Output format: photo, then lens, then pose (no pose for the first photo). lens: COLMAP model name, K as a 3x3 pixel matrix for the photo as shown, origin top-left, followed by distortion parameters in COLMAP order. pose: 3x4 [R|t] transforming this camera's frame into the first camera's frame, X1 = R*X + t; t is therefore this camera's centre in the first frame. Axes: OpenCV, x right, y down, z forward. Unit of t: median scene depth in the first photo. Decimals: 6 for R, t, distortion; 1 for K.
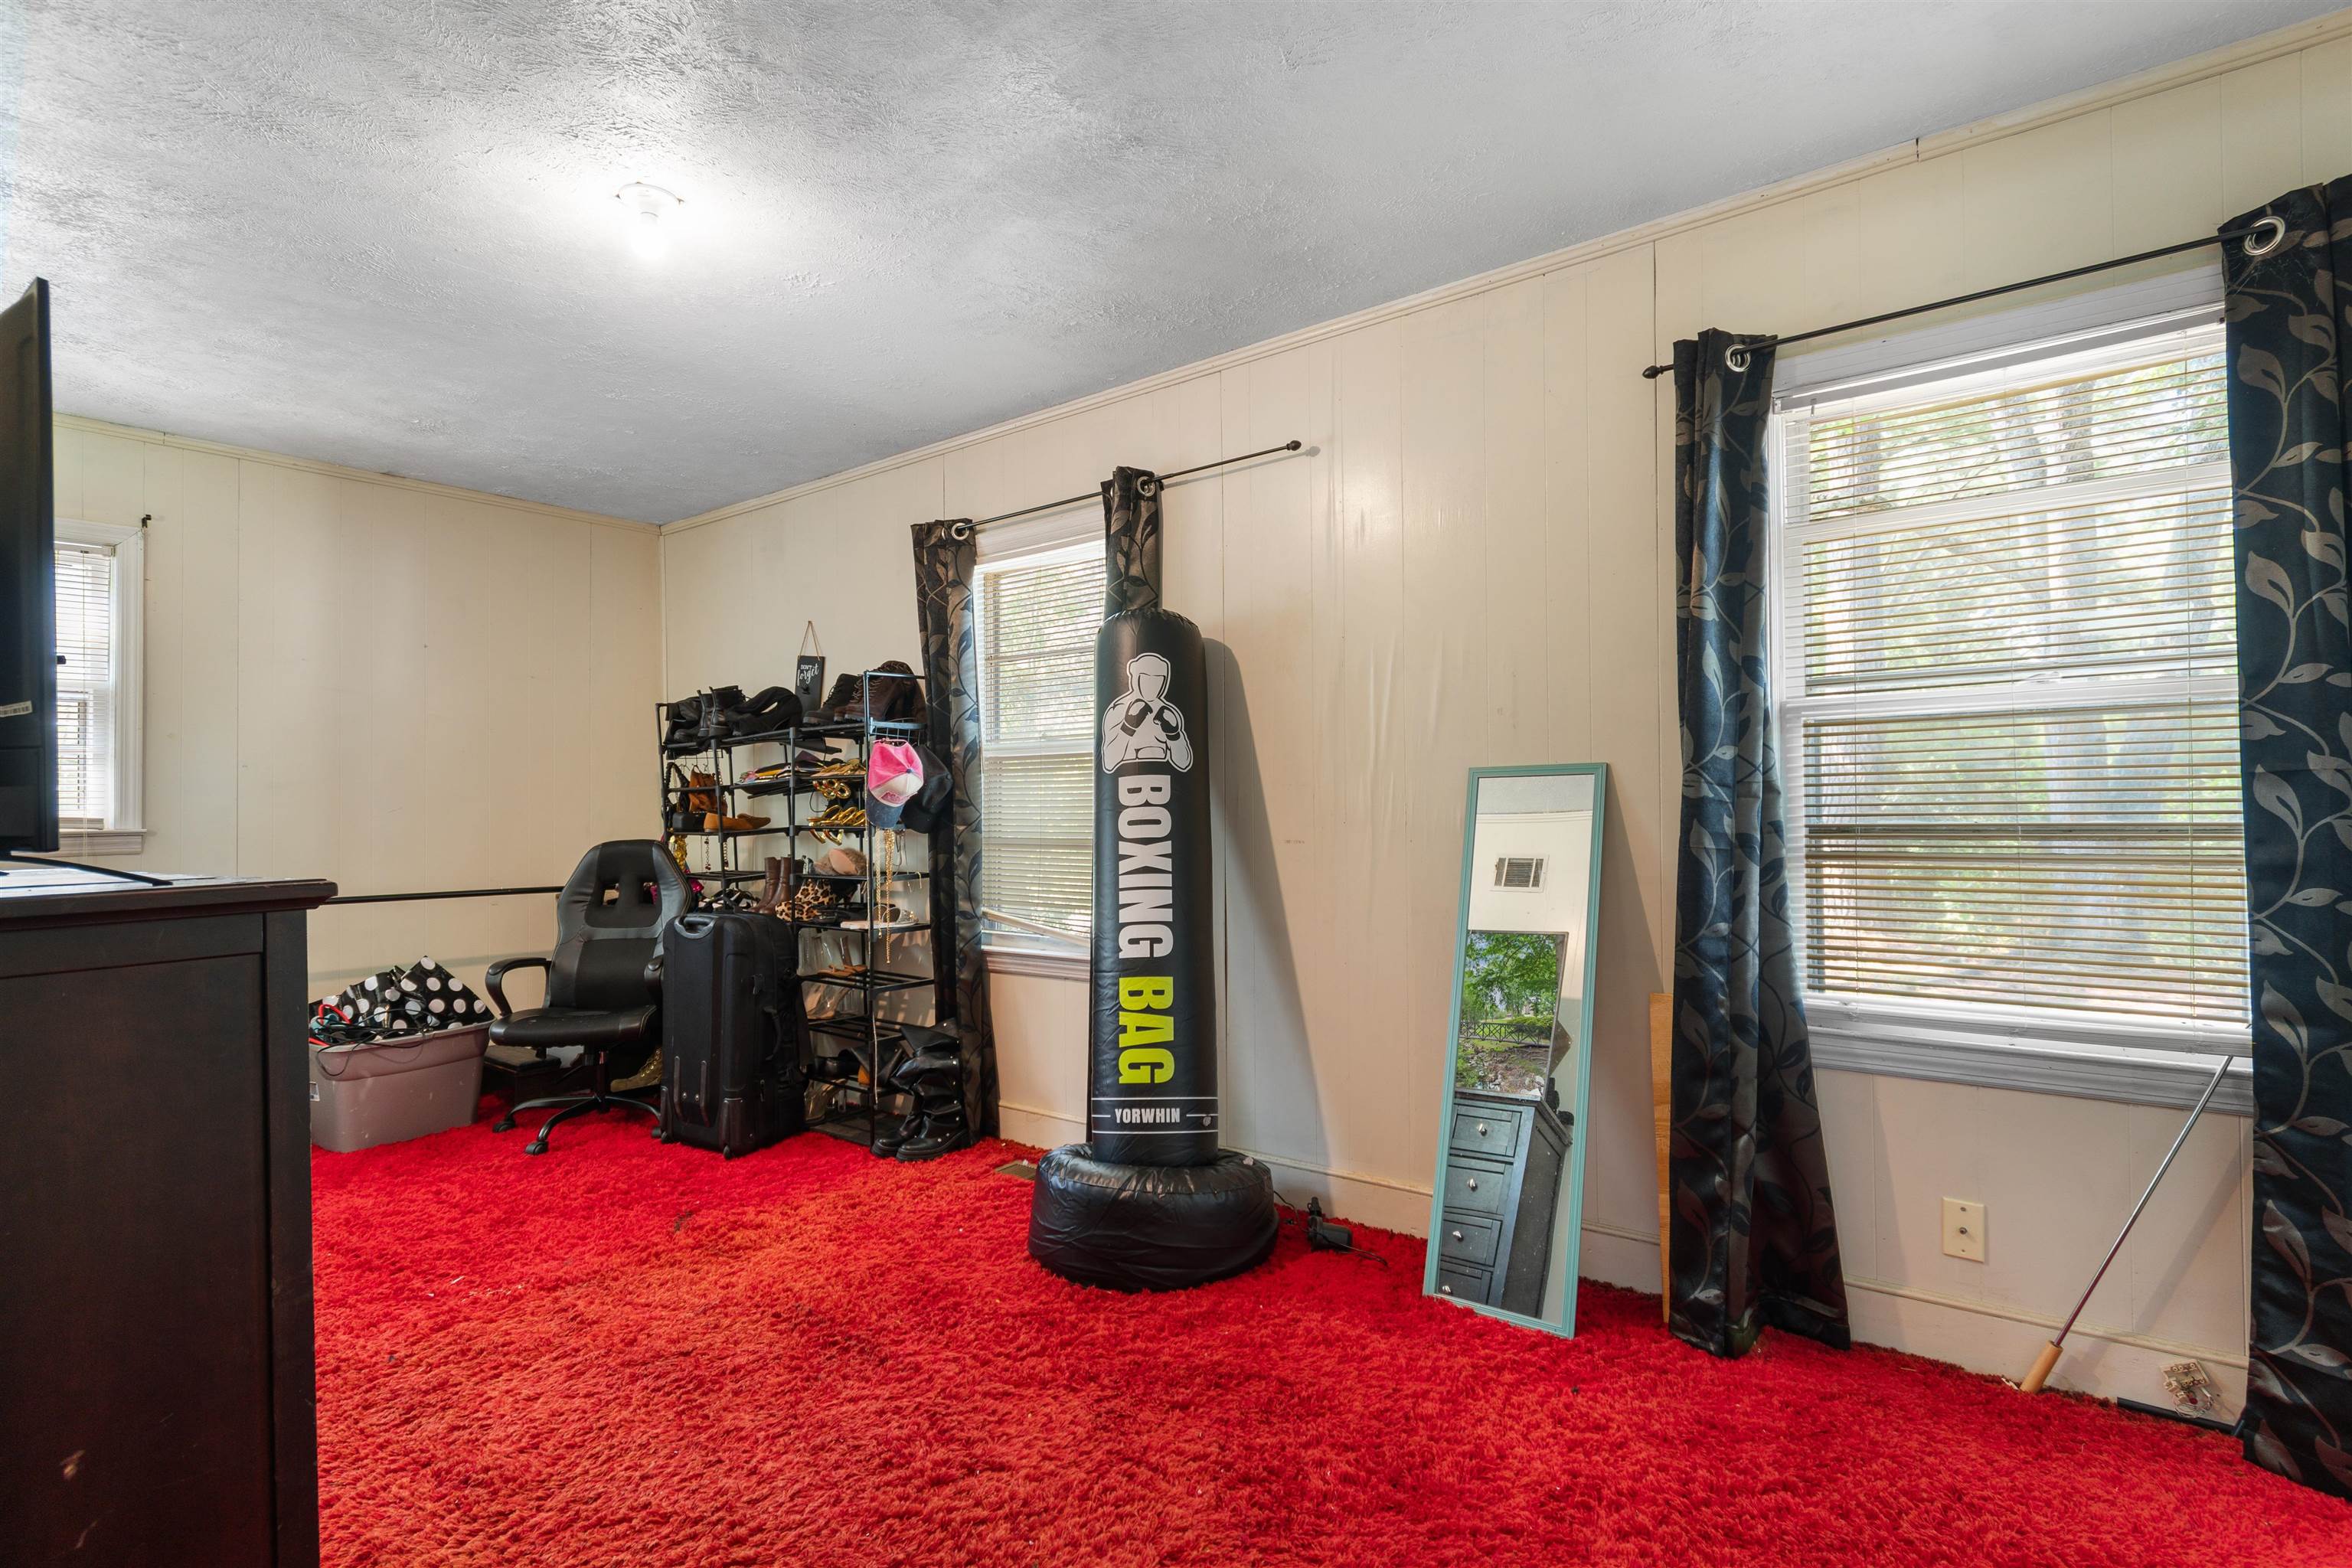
lens RADIAL K [[1139.3, 0, 1176.0], [0, 1139.3, 784.0], [0, 0, 1]] dist [-0.000181, -0.000109]
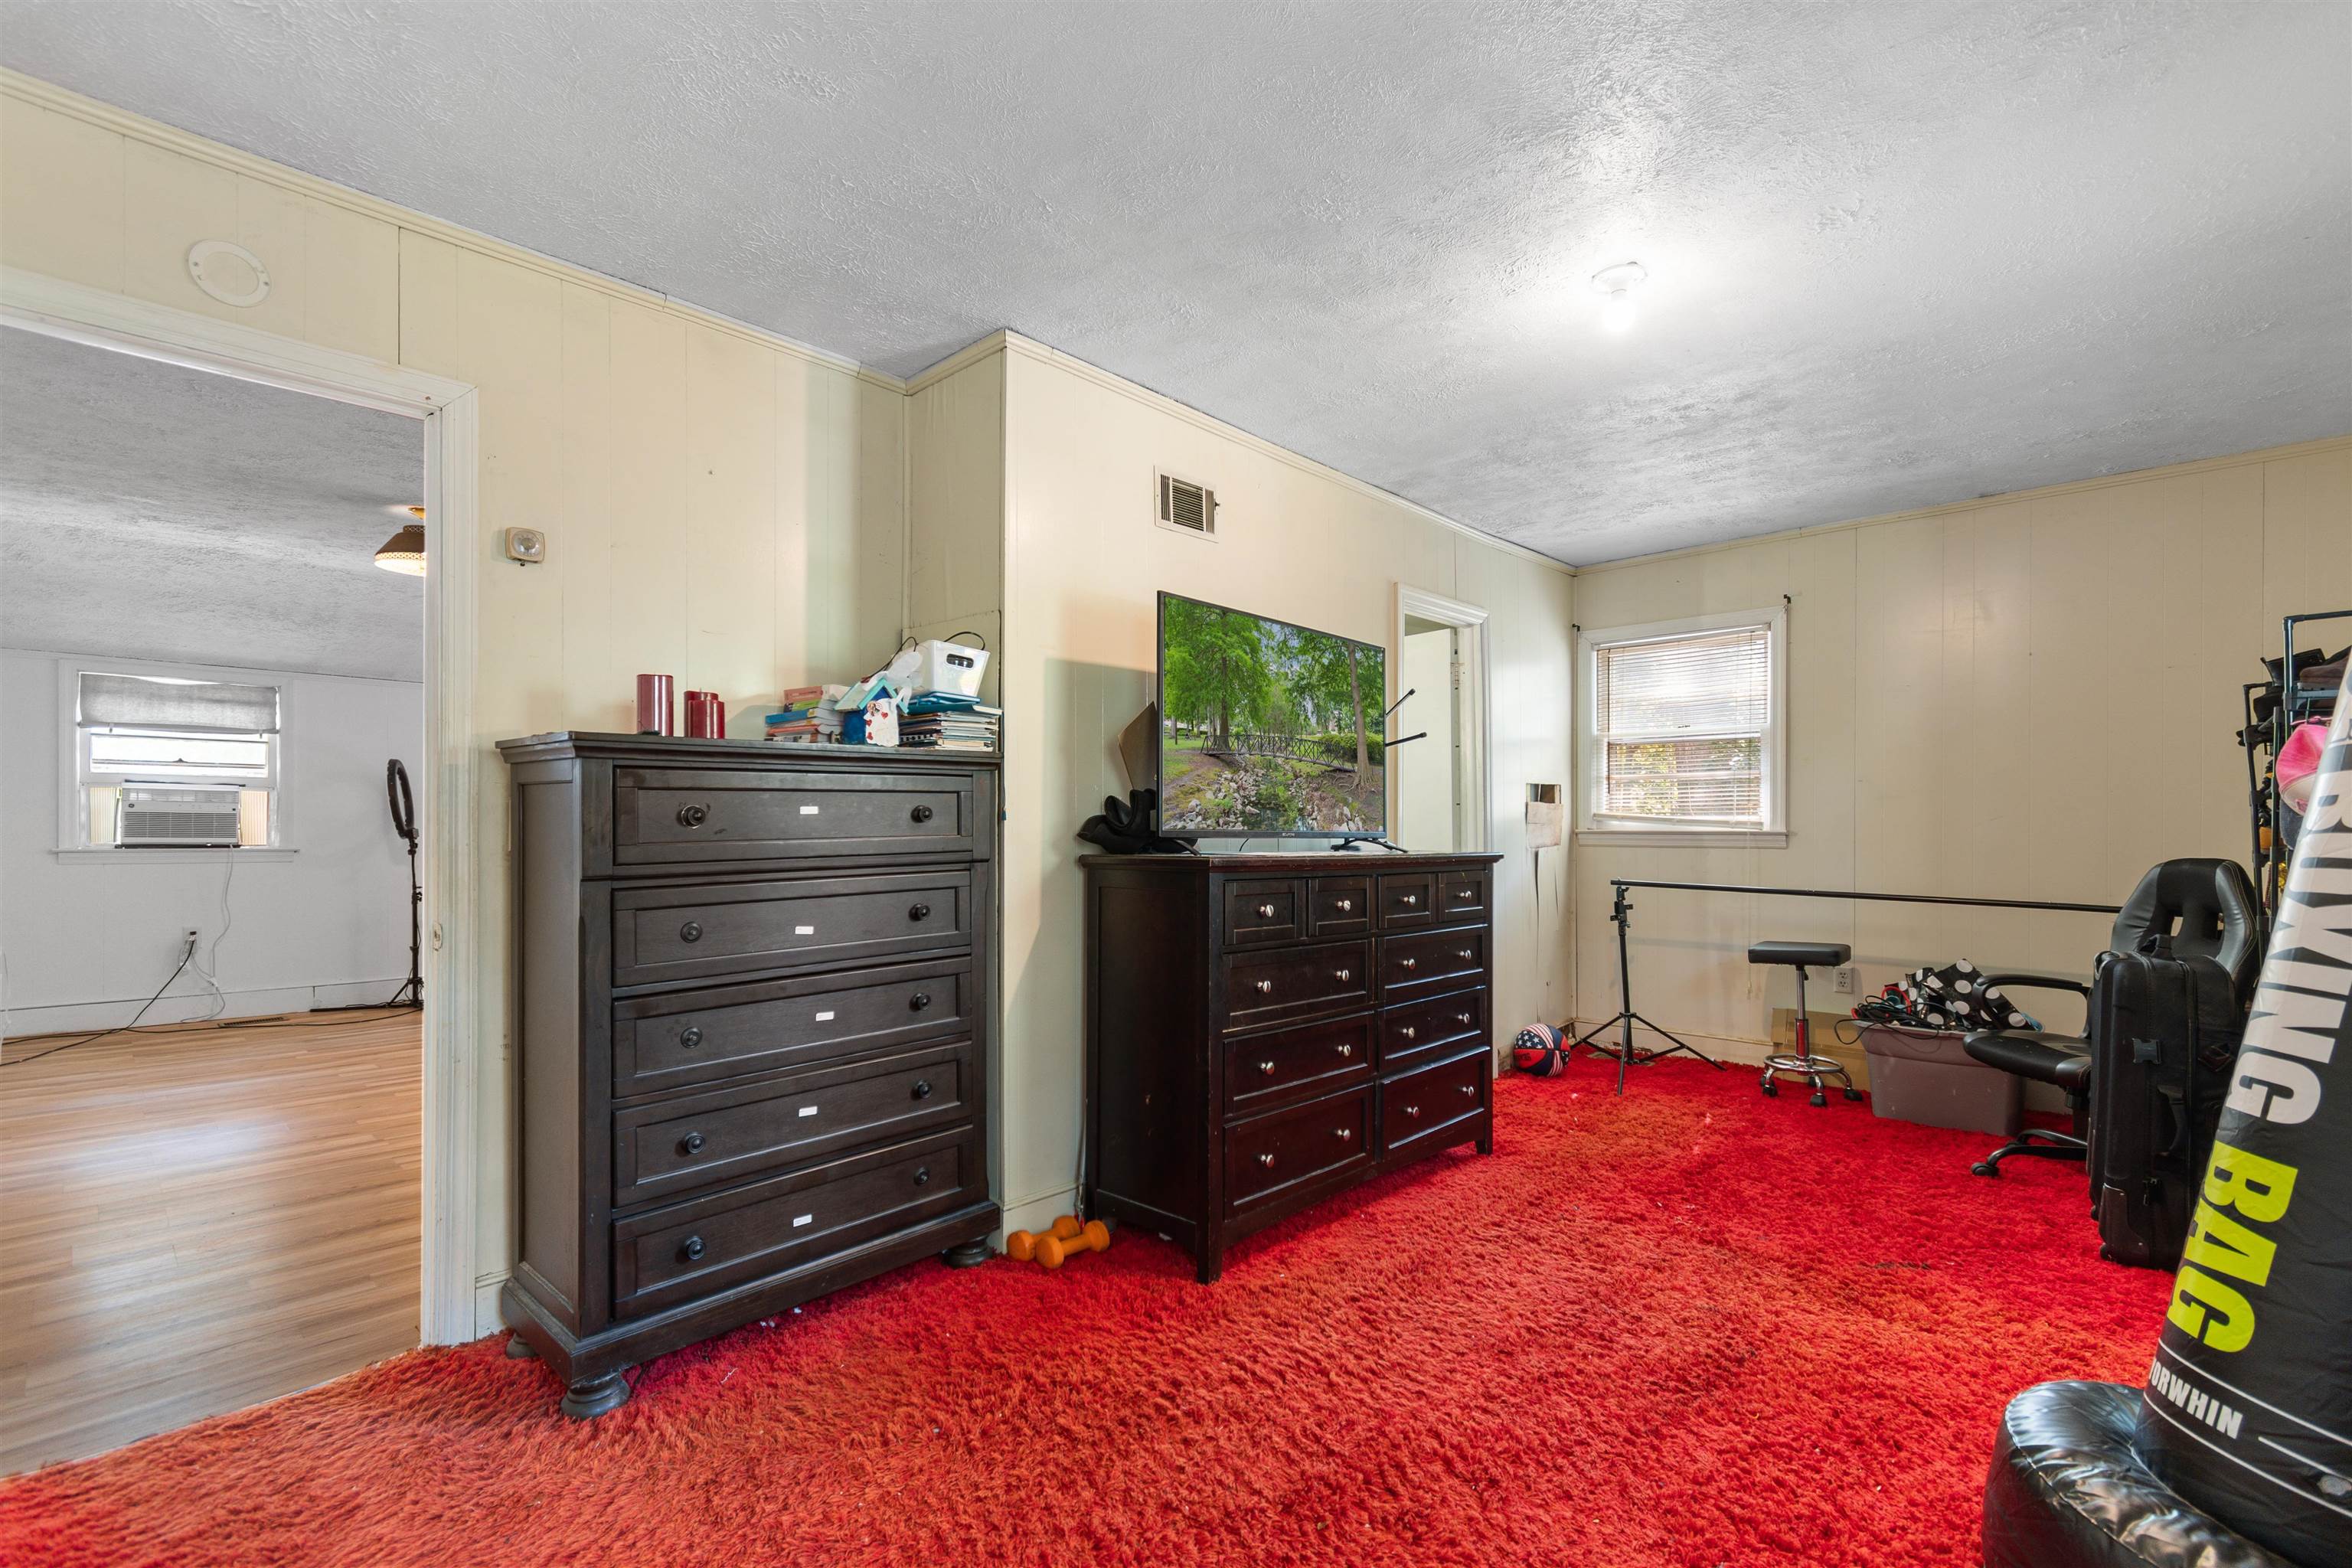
lens RADIAL K [[1029.3, 0, 1190.0], [0, 1029.3, 814.0], [0, 0, 1]] dist [0.001551, -0.001117]
pose [[-0.079788, 0.008766, -0.996773, 0.371588], [0.016788, 0.999831, 0.007449, -0.000336], [0.996670, -0.016140, -0.079922, 0.414707]]
